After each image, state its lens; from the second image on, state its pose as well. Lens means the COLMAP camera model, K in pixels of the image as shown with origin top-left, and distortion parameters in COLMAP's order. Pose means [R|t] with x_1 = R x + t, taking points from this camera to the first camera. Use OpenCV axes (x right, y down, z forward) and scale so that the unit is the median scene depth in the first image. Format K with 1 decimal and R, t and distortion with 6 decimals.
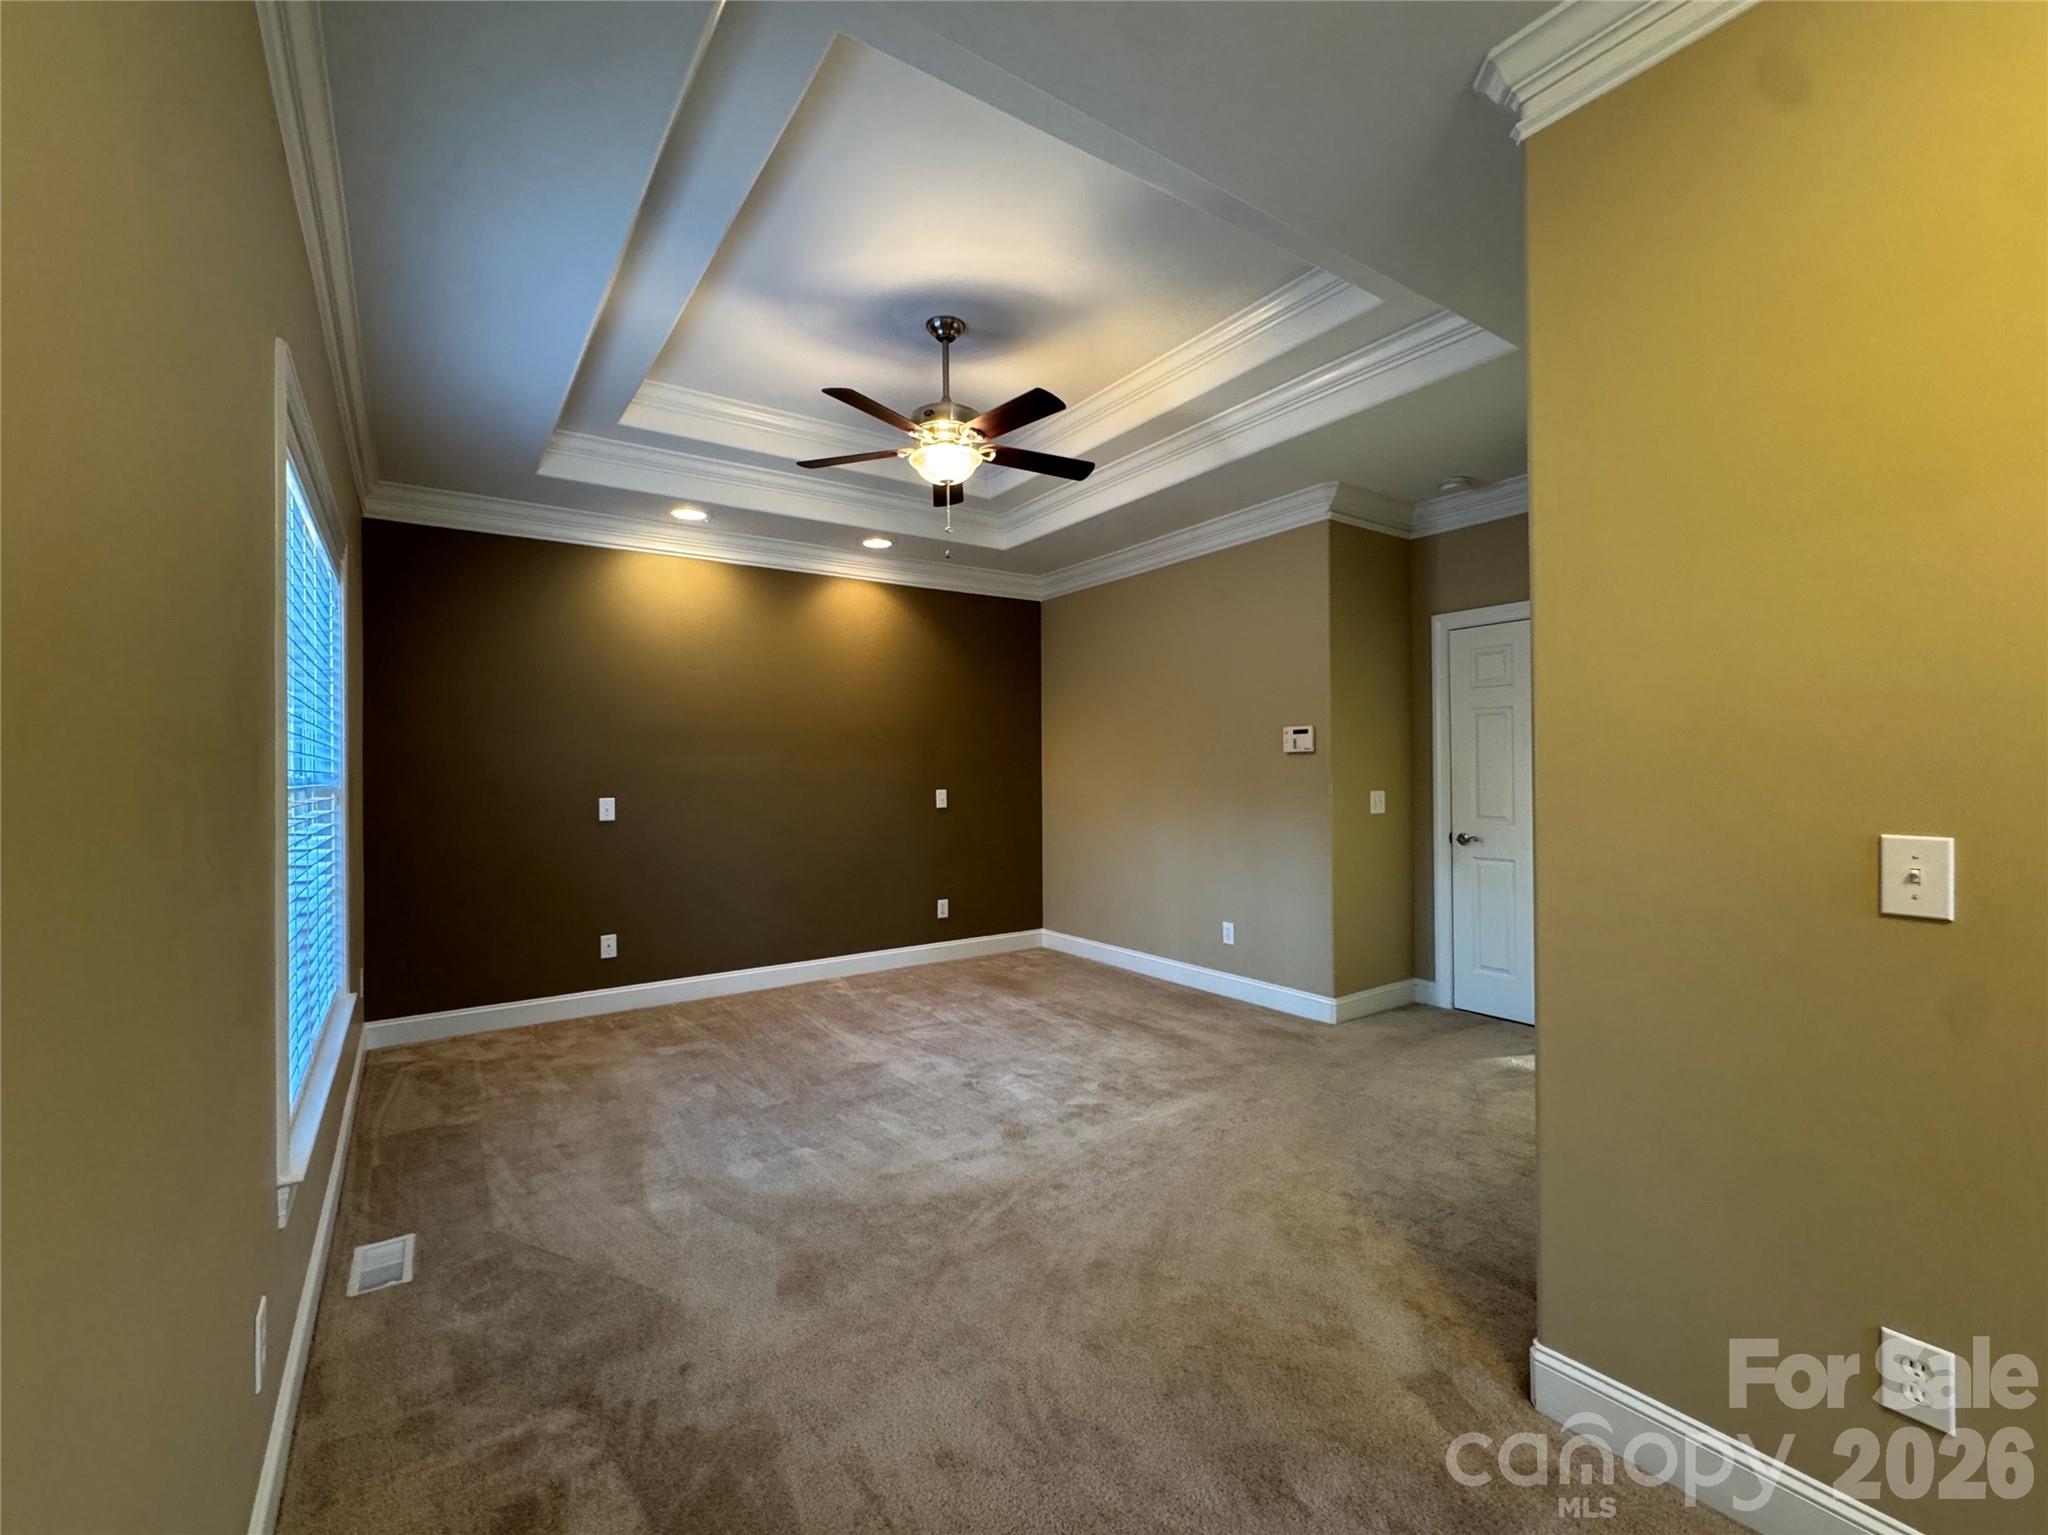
lens RADIAL K [[877.4, 0, 1024.0], [0, 877.4, 767.5], [0, 0, 1]] dist [0.000851, -0.000354]
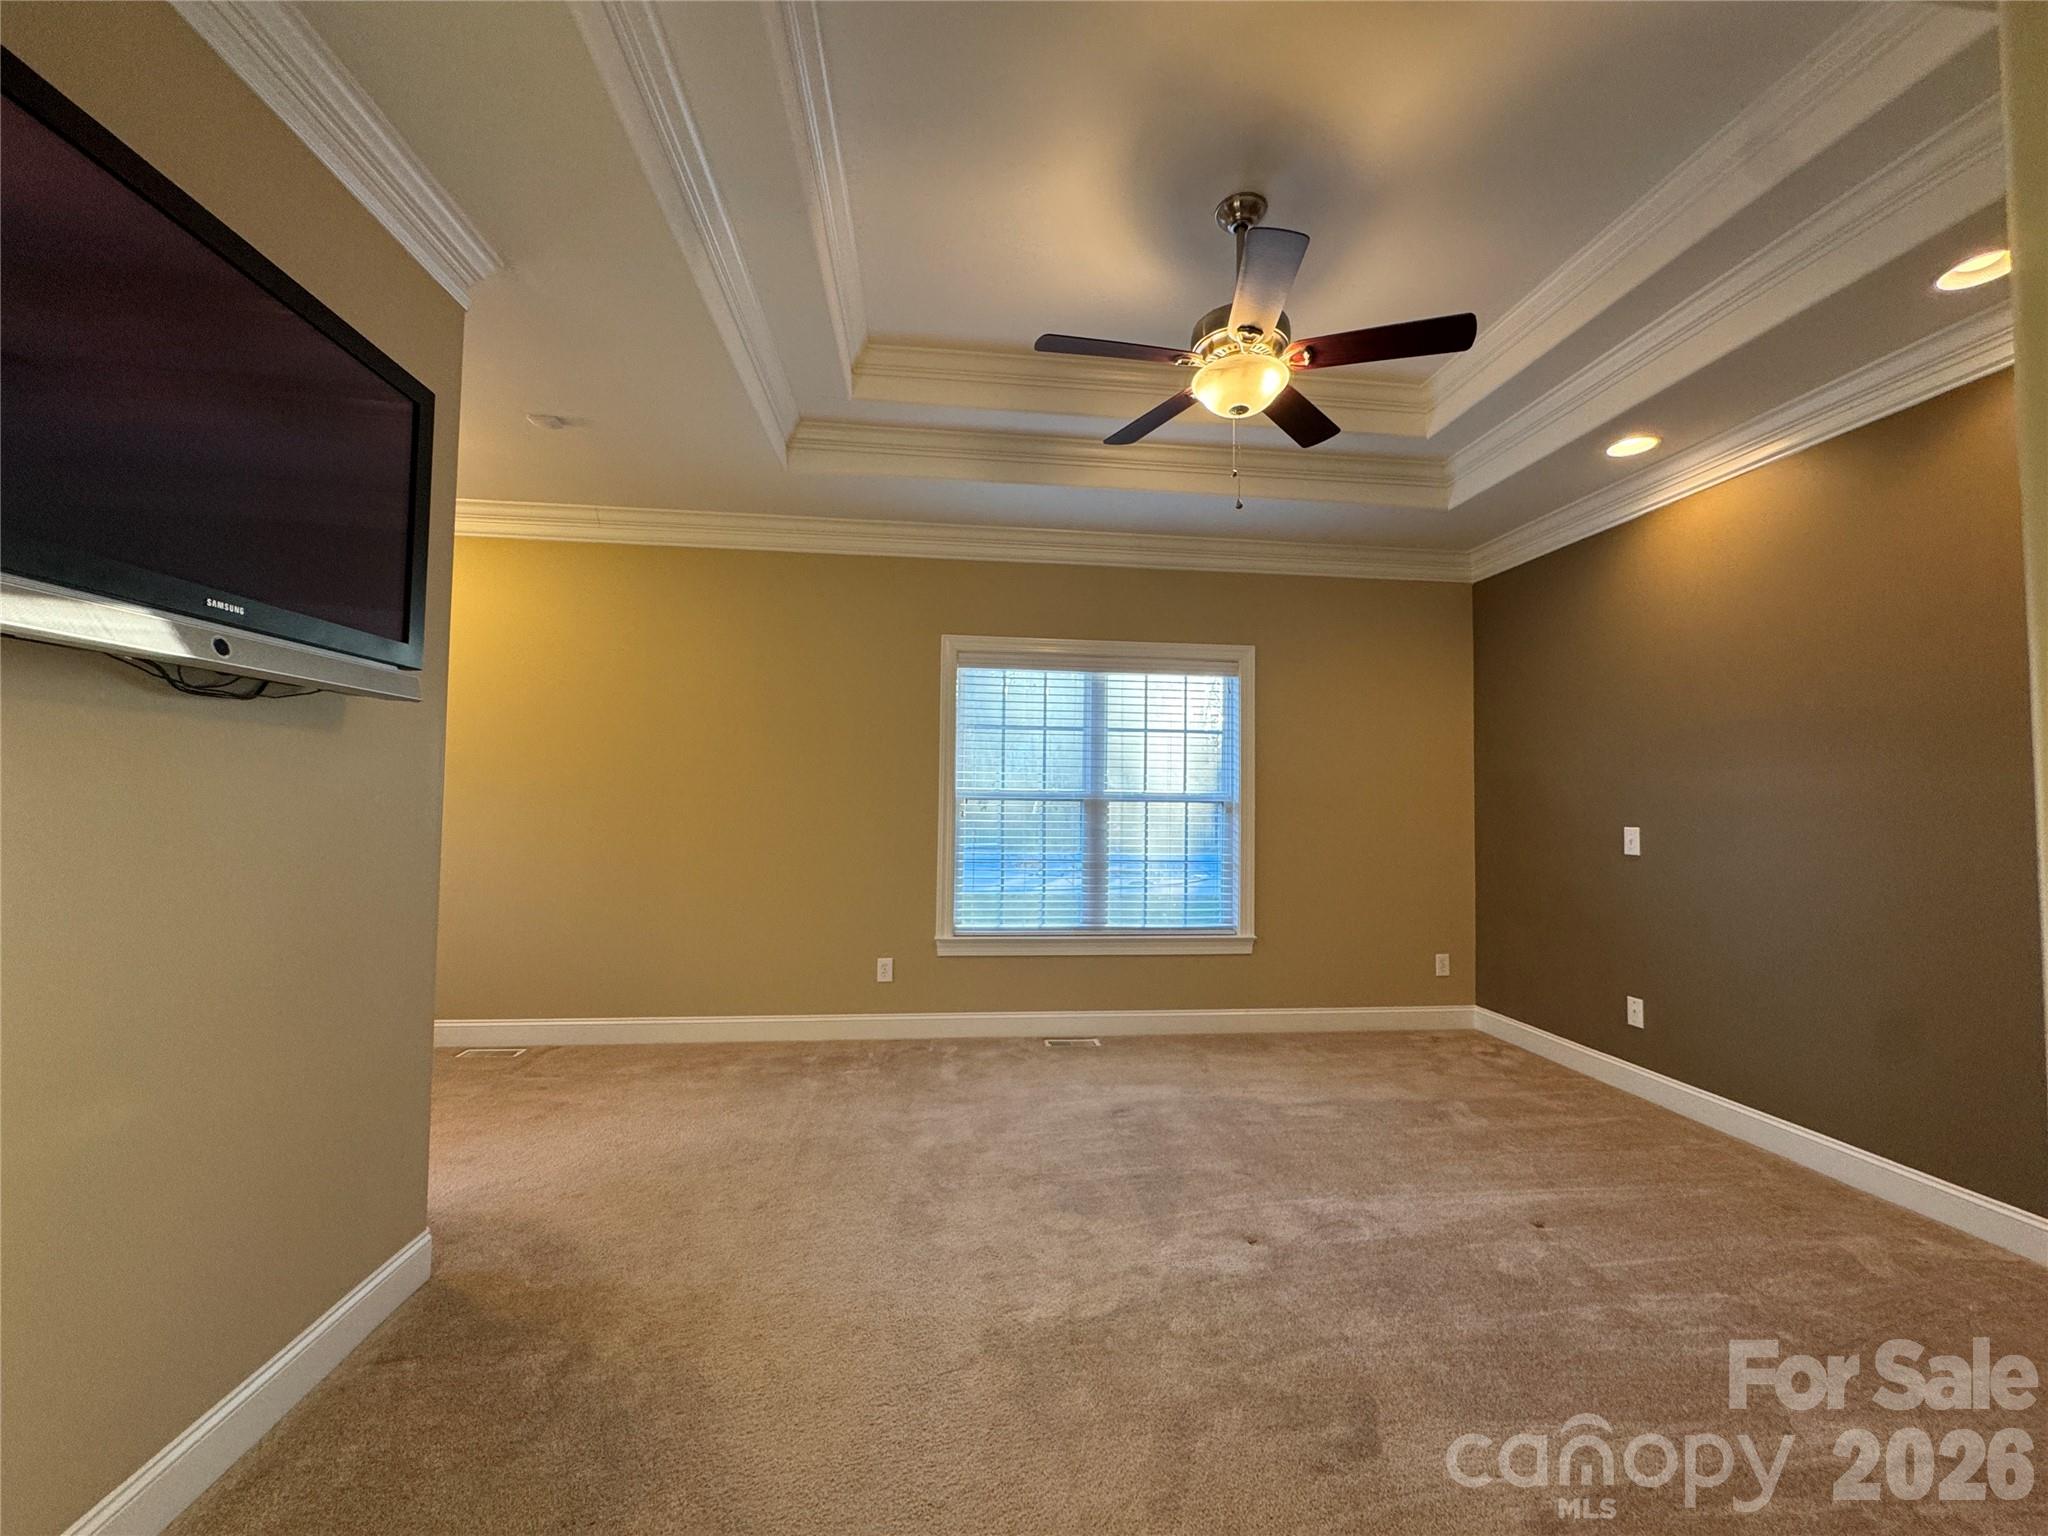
lens RADIAL K [[823.6, 0, 1024.0], [0, 823.6, 768.0], [0, 0, 1]] dist [-0.001308, -0.000104]
pose [[-0.478161, -0.031048, -0.877723, 0.648685], [-0.004822, 0.999453, -0.032727, 0.011459], [0.878259, -0.011416, -0.478049, 1.226999]]
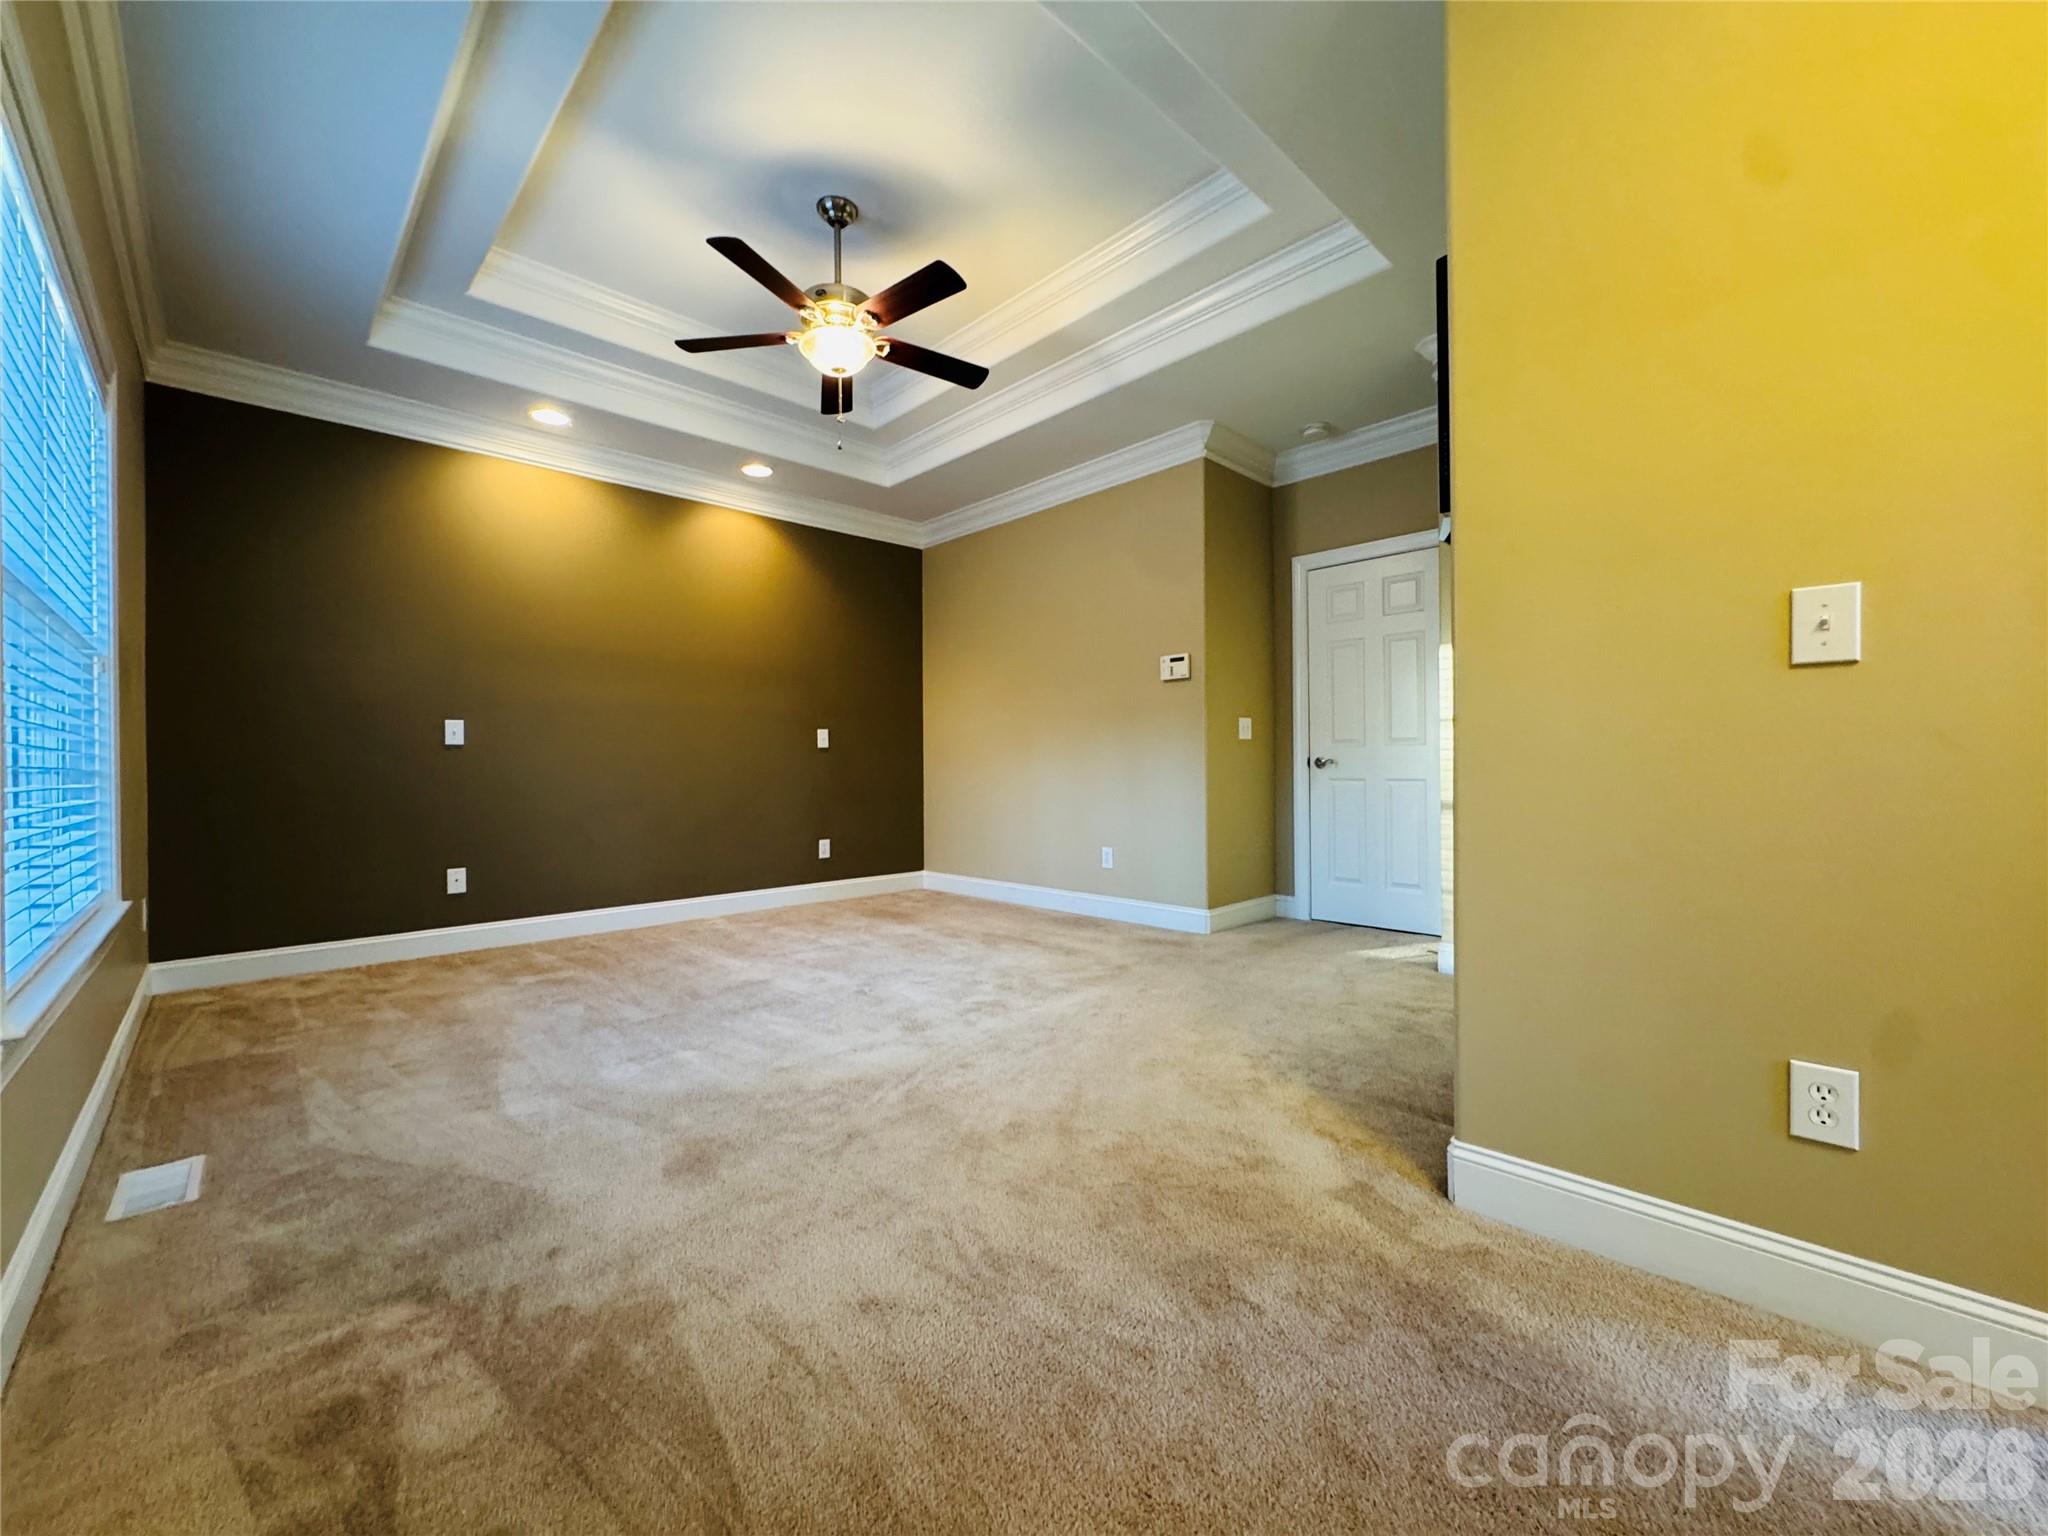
lens RADIAL K [[823.6, 0, 1024.0], [0, 823.6, 768.0], [0, 0, 1]] dist [-0.001308, -0.000104]
pose [[0.986993, 0.000046, 0.160761, -0.033620], [-0.000712, 0.999991, 0.004088, 0.114331], [-0.160759, -0.004150, 0.986985, 0.071703]]
